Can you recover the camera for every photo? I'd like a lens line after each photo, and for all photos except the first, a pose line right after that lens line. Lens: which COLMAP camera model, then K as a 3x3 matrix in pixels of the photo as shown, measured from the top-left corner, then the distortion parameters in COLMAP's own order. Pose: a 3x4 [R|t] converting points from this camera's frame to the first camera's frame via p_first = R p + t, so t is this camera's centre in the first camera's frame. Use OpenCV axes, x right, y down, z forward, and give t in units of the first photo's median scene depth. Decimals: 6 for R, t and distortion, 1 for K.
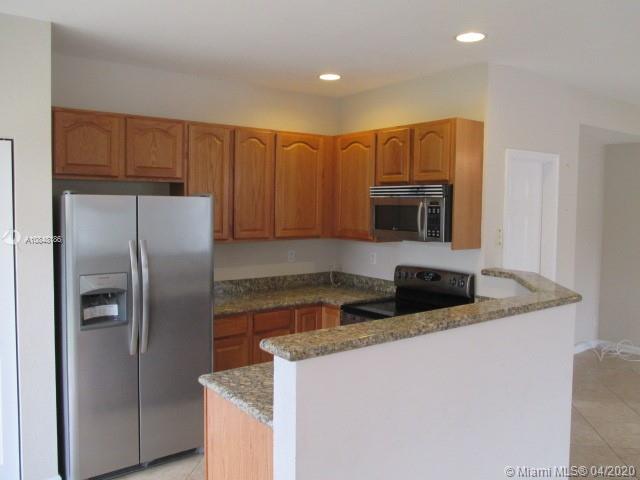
lens RADIAL K [[535.0, 0, 318.2], [0, 535.0, 232.7], [0, 0, 1]] dist [-0.015267, -0.001707]
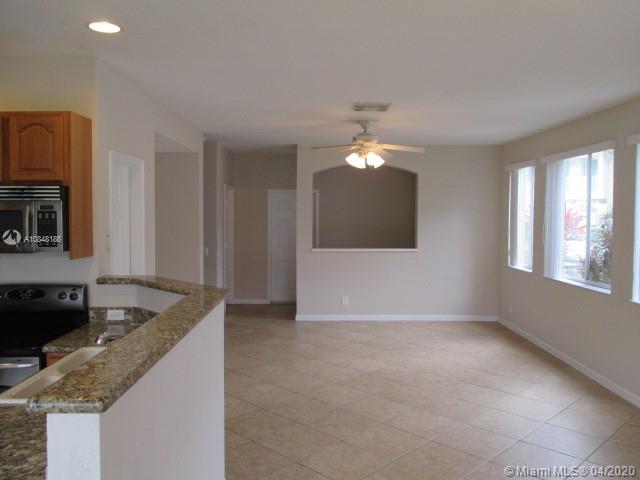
lens RADIAL K [[535.0, 0, 318.2], [0, 535.0, 232.7], [0, 0, 1]] dist [-0.015267, -0.001707]
pose [[0.598463, -0.038735, 0.800213, -0.206222], [0.049273, 0.998719, 0.011494, -0.002306], [-0.799634, 0.032551, 0.599605, 0.132876]]
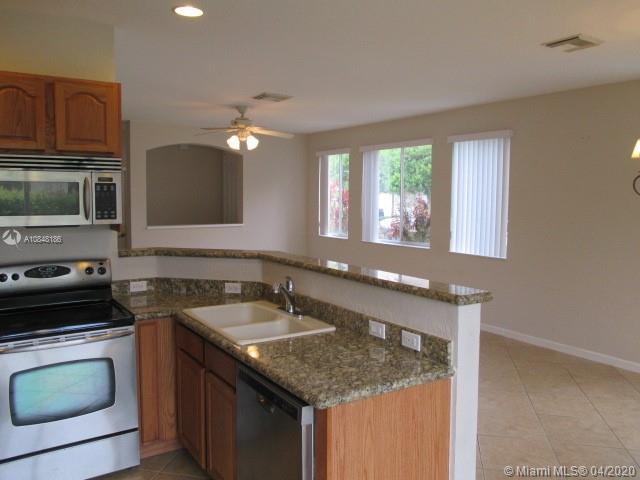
lens RADIAL K [[539.4, 0, 317.9], [0, 539.4, 230.5], [0, 0, 1]] dist [-0.017212, -0.001770]
pose [[0.074854, -0.075286, 0.994348, -0.604165], [0.053036, 0.996035, 0.071422, -0.016529], [-0.995783, 0.047390, 0.078551, 0.585615]]
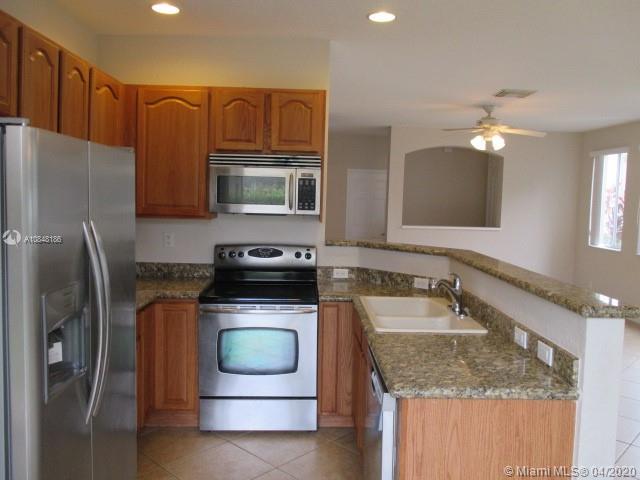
lens RADIAL K [[535.0, 0, 318.2], [0, 535.0, 232.7], [0, 0, 1]] dist [-0.015267, -0.001707]
pose [[0.581467, -0.050017, 0.812031, -0.555933], [0.025999, 0.998741, 0.042901, 0.008421], [-0.813155, -0.003834, 0.582035, 0.407292]]
